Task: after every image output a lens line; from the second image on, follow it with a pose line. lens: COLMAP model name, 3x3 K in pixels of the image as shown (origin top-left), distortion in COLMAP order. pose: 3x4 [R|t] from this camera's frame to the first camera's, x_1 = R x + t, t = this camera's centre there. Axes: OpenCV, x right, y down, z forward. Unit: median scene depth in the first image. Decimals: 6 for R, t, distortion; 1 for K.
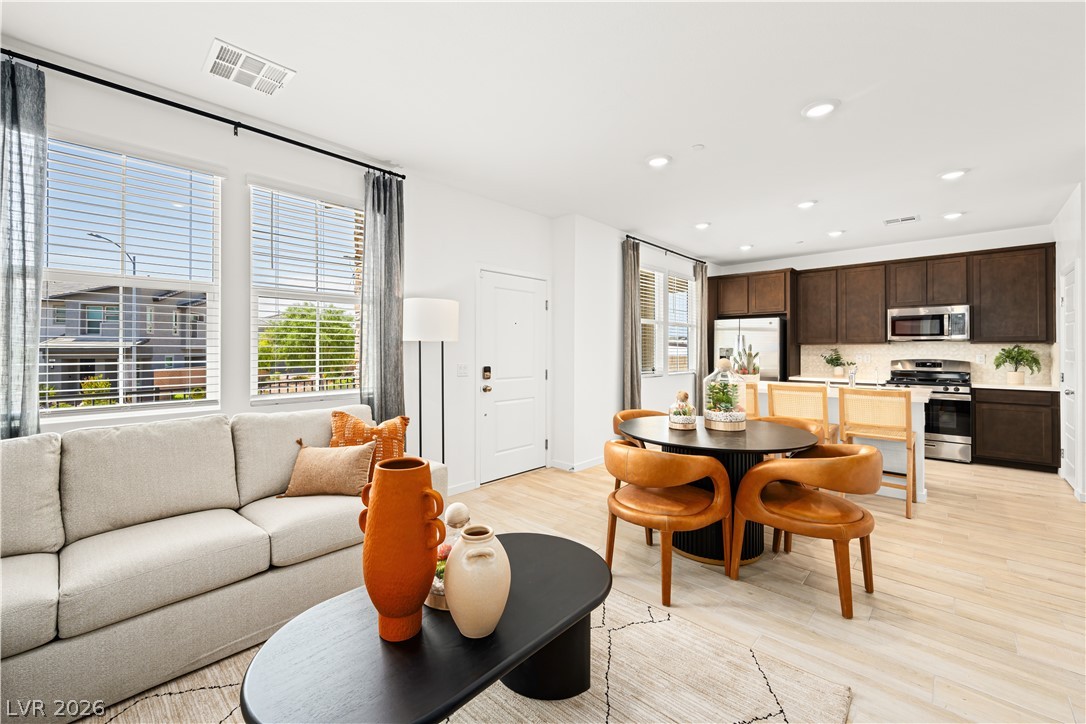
lens RADIAL K [[438.4, 0, 541.5], [0, 438.4, 349.3], [0, 0, 1]] dist [0.000733, 0.000108]
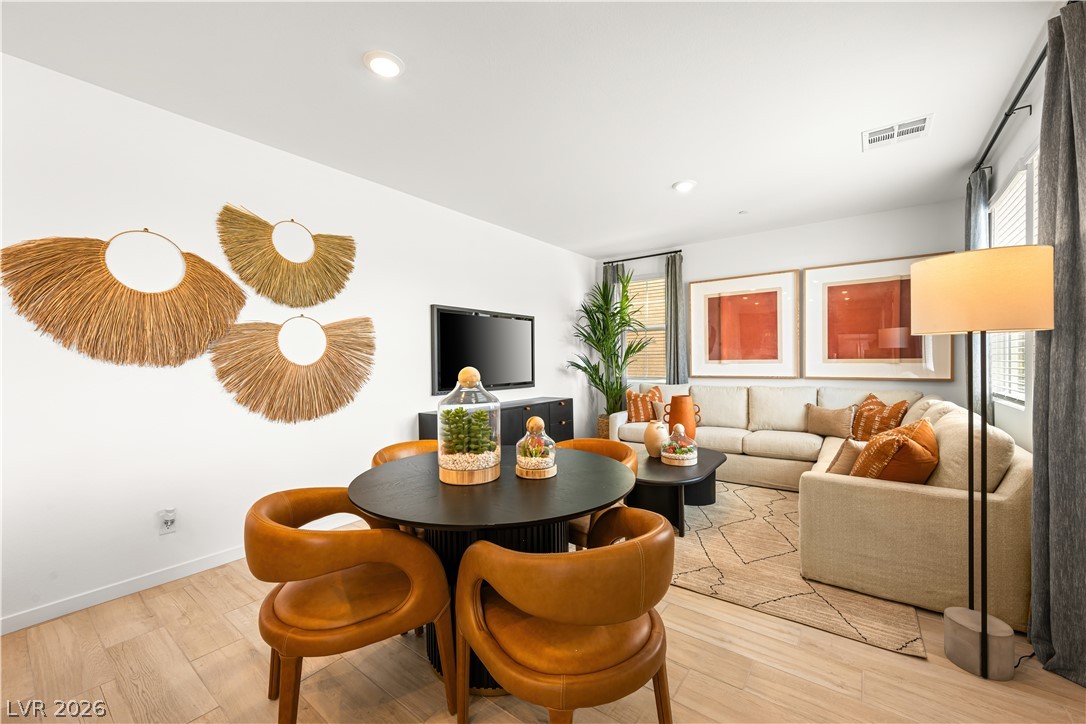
lens RADIAL K [[430.3, 0, 543.6], [0, 430.3, 362.3], [0, 0, 1]] dist [-0.001093, -0.000163]
pose [[-0.993543, 0.012385, -0.112777, 0.214617], [0.011995, 0.999920, 0.004131, 0.006064], [0.112819, 0.002751, -0.993612, 0.924628]]
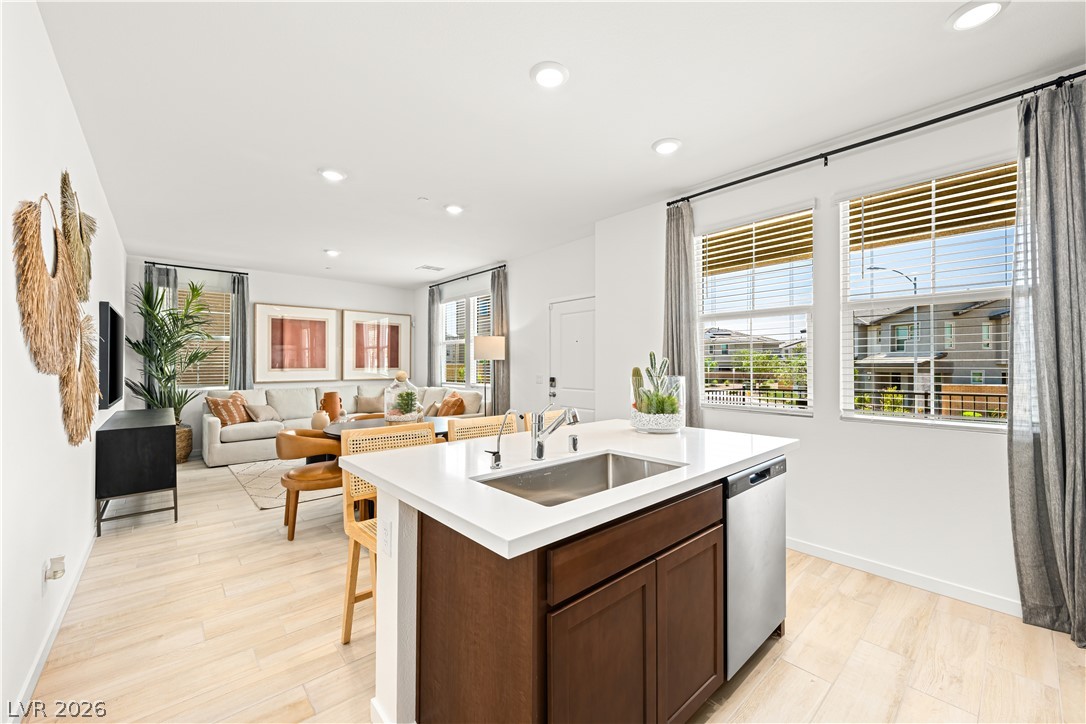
lens RADIAL K [[430.3, 0, 543.6], [0, 430.3, 362.3], [0, 0, 1]] dist [-0.001093, -0.000163]
pose [[-0.082839, -0.005506, -0.996548, 0.908624], [0.003613, 0.999977, -0.005826, 0.001475], [0.996556, -0.004083, -0.082817, 0.854120]]
